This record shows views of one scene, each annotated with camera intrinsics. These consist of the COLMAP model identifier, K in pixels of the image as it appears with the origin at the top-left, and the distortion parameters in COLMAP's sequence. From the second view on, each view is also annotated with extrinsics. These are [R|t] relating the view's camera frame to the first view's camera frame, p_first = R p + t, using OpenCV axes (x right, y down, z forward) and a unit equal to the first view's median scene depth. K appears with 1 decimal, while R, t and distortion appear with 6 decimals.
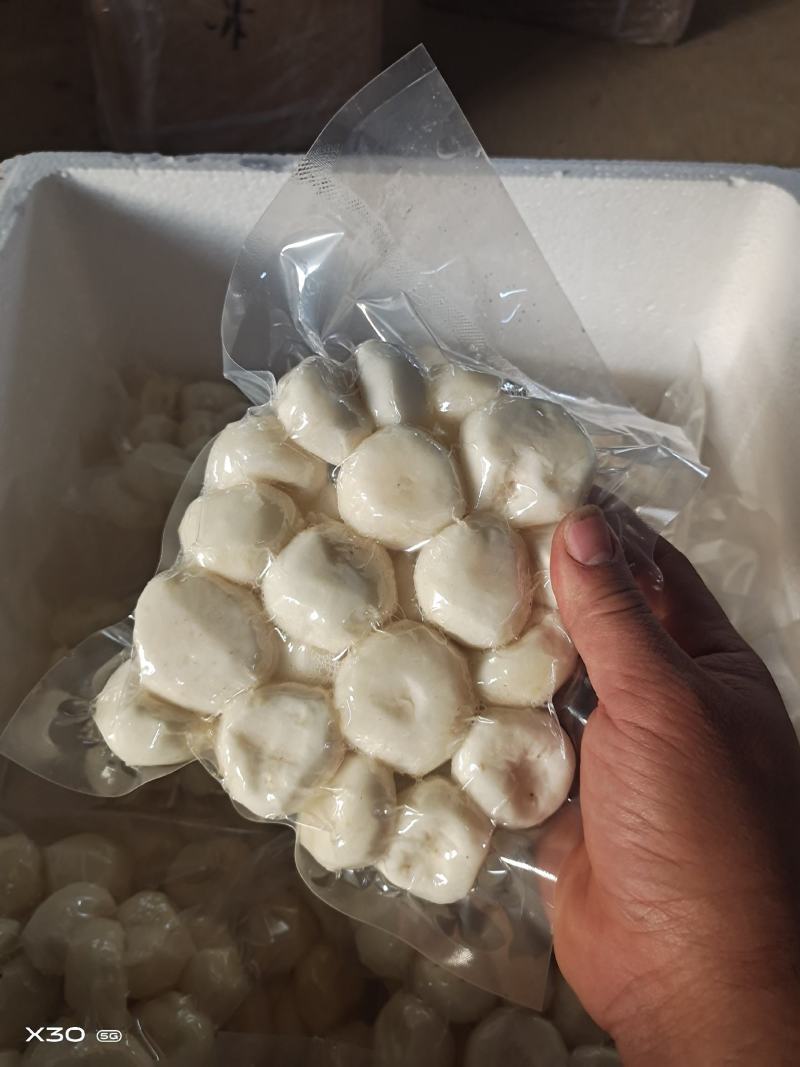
lens RADIAL K [[832.2, 0, 408.1], [0, 832.2, 549.2], [0, 0, 1]] dist [-0.004318, -0.005235]
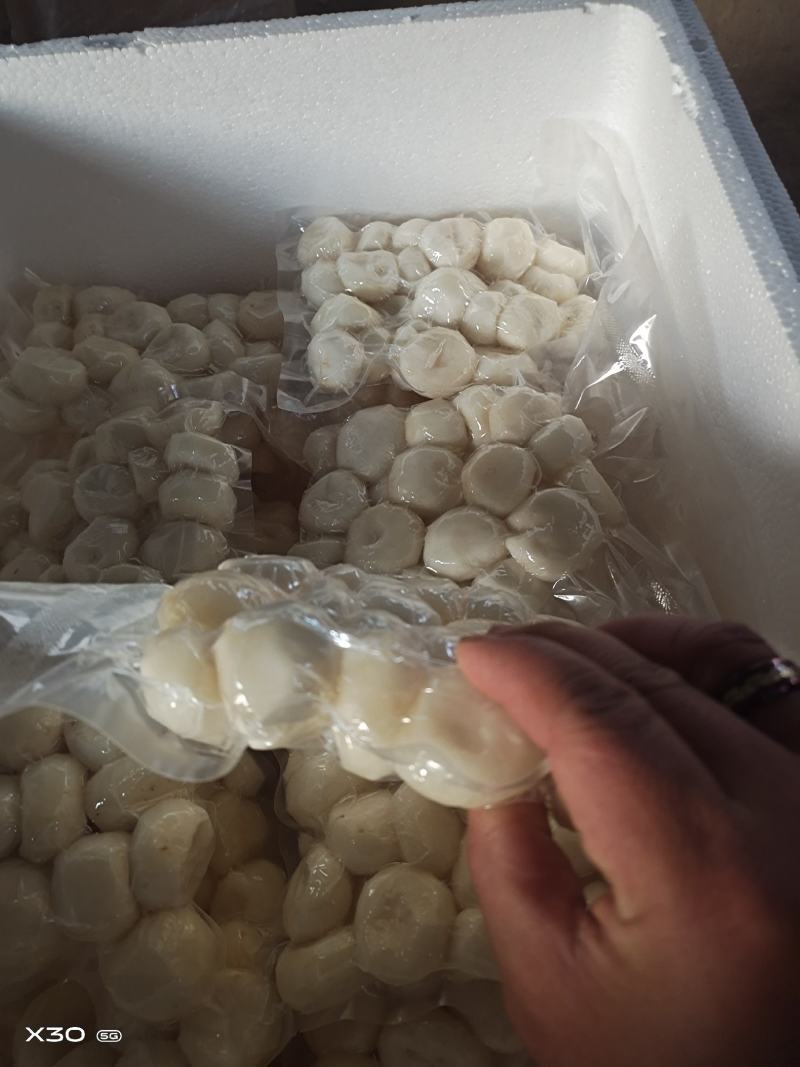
lens RADIAL K [[830.2, 0, 398.0], [0, 830.2, 538.3], [0, 0, 1]] dist [0.001420, -0.002278]
pose [[0.995297, -0.093674, -0.024680, 0.136559], [0.095006, 0.993675, 0.059861, 0.091231], [0.018916, -0.061924, 0.997902, -0.005537]]
